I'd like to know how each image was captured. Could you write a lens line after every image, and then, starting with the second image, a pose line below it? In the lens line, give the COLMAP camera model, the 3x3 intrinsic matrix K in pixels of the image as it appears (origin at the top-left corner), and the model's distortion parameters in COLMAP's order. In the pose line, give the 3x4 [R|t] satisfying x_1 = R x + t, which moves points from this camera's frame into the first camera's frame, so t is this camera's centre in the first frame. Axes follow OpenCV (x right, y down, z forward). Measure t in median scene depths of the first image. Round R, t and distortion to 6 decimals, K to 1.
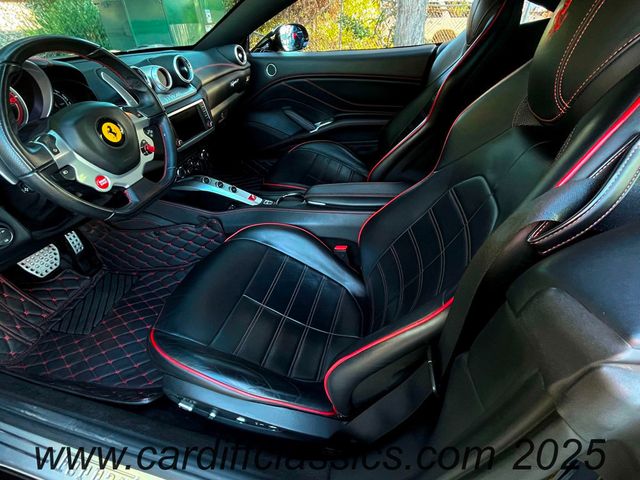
lens RADIAL K [[306.6, 0, 318.8], [0, 306.6, 238.3], [0, 0, 1]] dist [-0.009735, 0.004627]
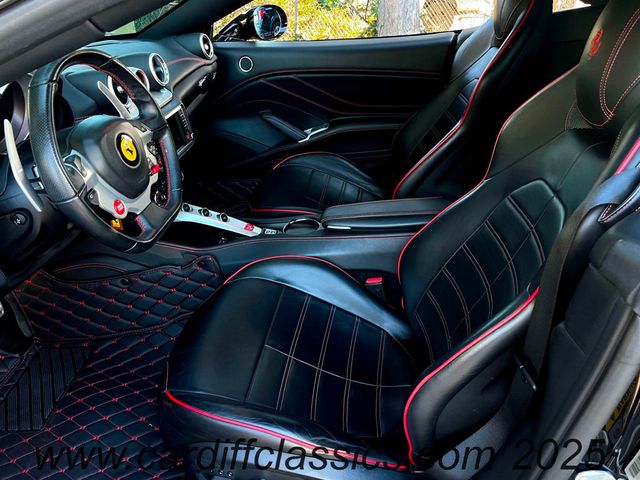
lens RADIAL K [[489.2, 0, 325.9], [0, 489.2, 241.2], [0, 0, 1]] dist [0.073270, -0.103066]
pose [[0.990843, -0.058672, 0.121608, -0.203589], [0.073781, 0.989570, -0.123722, 0.078396], [-0.113081, 0.131561, 0.984837, -0.260661]]
